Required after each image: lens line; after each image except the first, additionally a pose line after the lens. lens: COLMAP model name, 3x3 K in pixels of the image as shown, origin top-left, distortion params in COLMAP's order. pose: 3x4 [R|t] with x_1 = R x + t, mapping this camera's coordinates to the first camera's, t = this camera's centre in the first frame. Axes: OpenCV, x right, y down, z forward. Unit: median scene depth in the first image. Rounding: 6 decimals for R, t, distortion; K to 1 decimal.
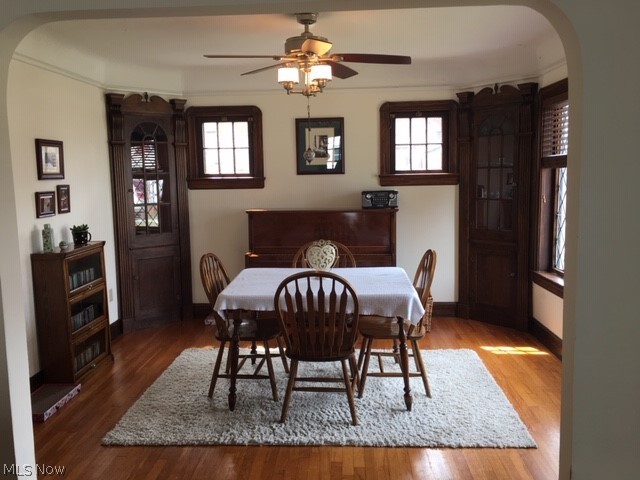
lens RADIAL K [[546.5, 0, 321.6], [0, 546.5, 236.6], [0, 0, 1]] dist [0.073452, -0.095929]
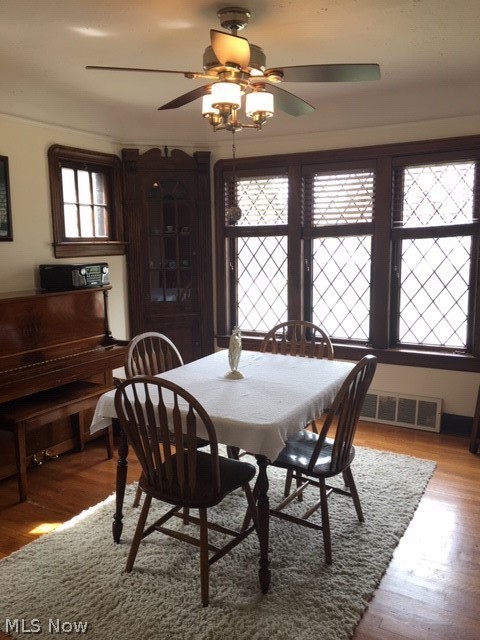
lens RADIAL K [[546.5, 0, 241.5], [0, 546.5, 324.8], [0, 0, 1]] dist [0.073452, -0.095929]
pose [[0.437585, -0.128528, 0.889944, -0.486226], [0.109128, 0.990007, 0.089321, -0.044876], [-0.892530, 0.058032, 0.447238, 0.474731]]
